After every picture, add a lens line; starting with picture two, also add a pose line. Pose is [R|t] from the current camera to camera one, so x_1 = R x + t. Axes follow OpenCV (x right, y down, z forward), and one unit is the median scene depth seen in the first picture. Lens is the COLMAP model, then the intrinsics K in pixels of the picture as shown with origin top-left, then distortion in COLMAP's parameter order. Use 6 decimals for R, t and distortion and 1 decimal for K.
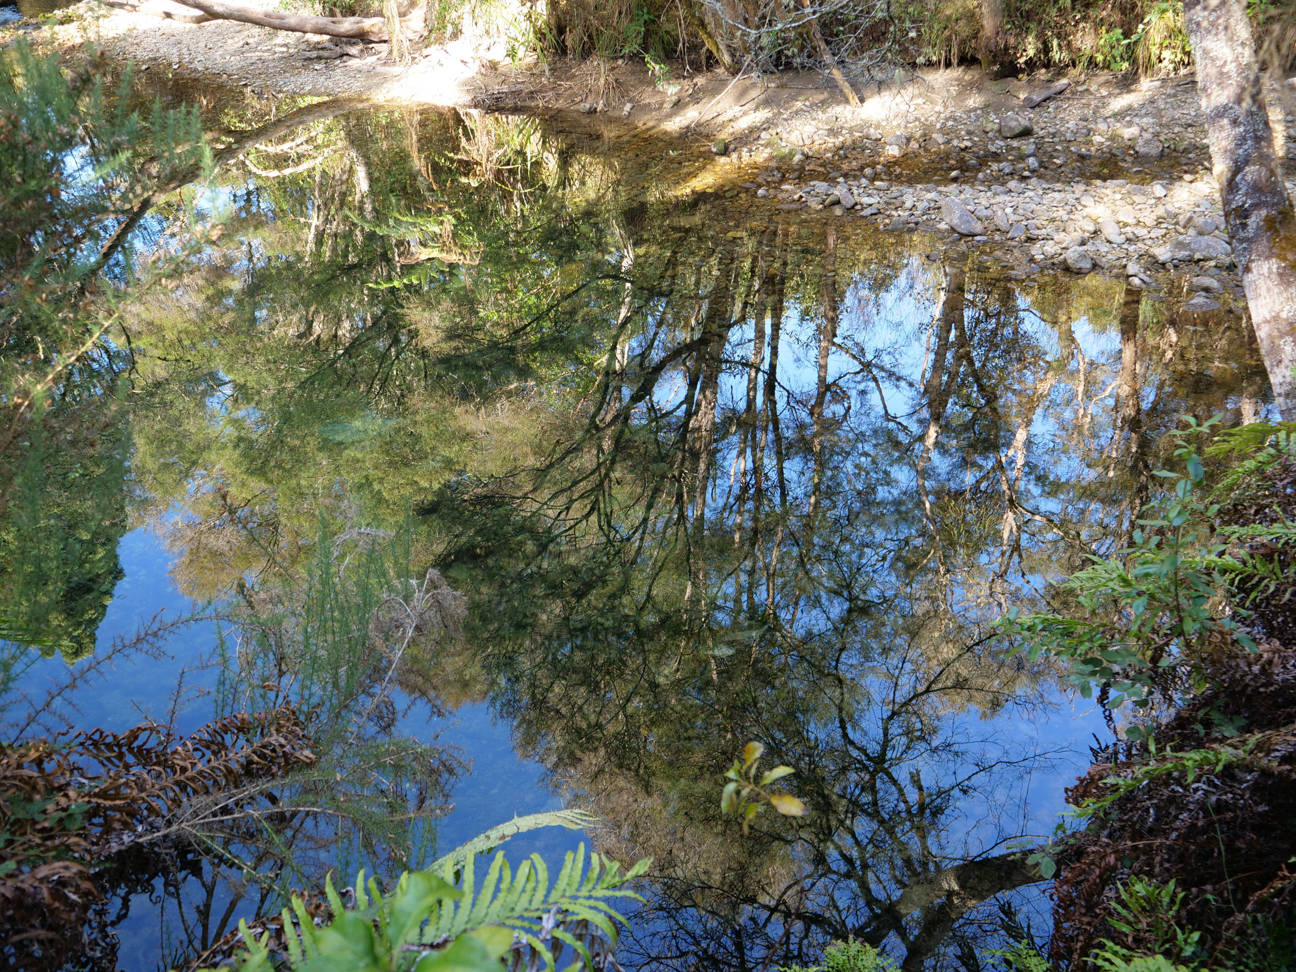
lens RADIAL K [[1093.8, 0, 648.0], [0, 1093.8, 486.0], [0, 0, 1]] dist [0.003470, 0.003770]
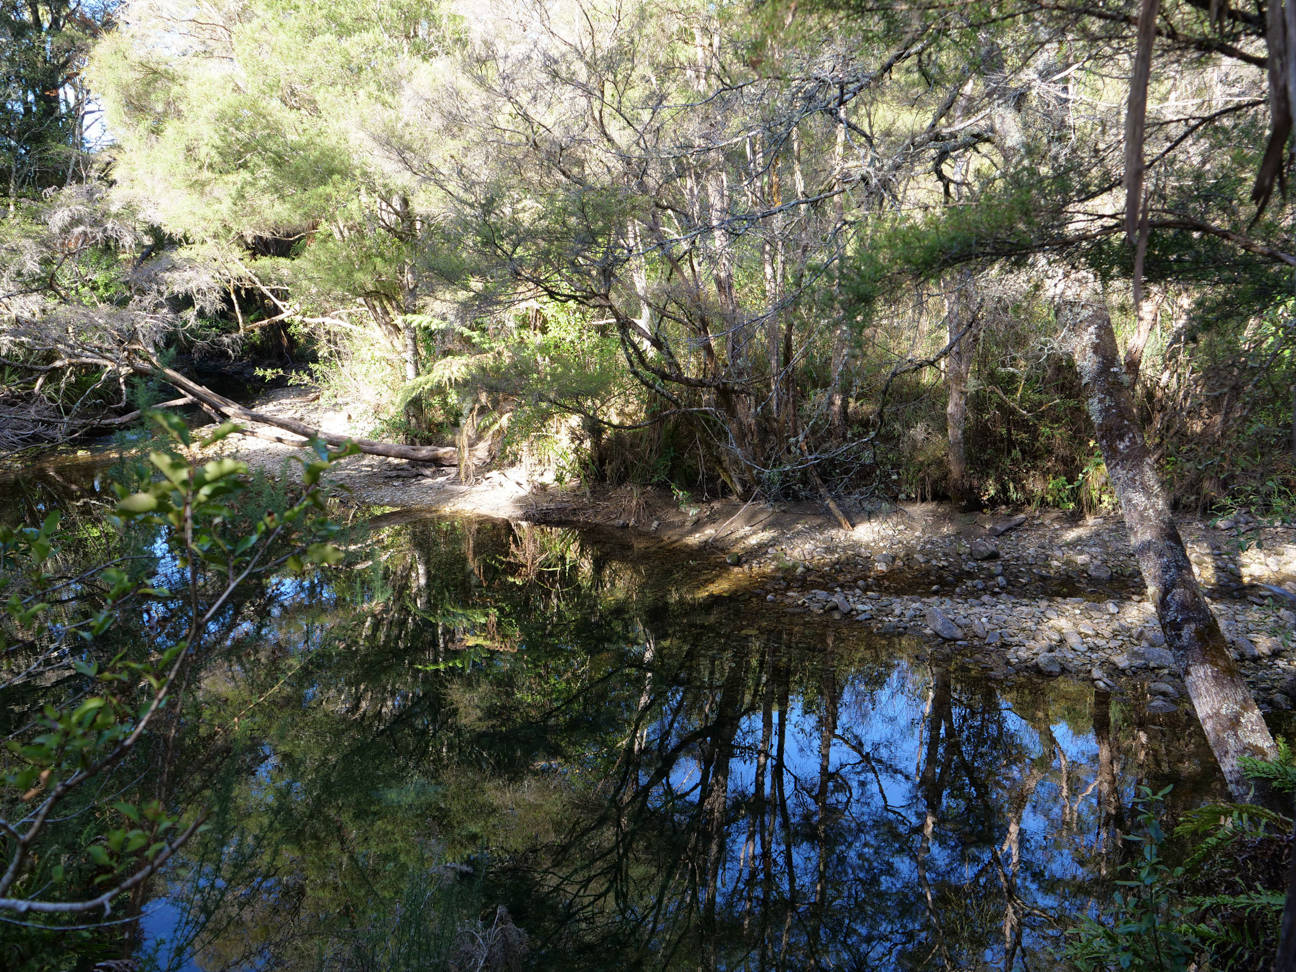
lens RADIAL K [[1093.8, 0, 648.0], [0, 1093.8, 486.0], [0, 0, 1]] dist [0.003470, 0.003770]
pose [[0.999407, 0.033788, 0.006673, -0.034300], [-0.029169, 0.933418, -0.357602, 0.036299], [-0.018312, 0.357196, 0.933850, -0.112269]]
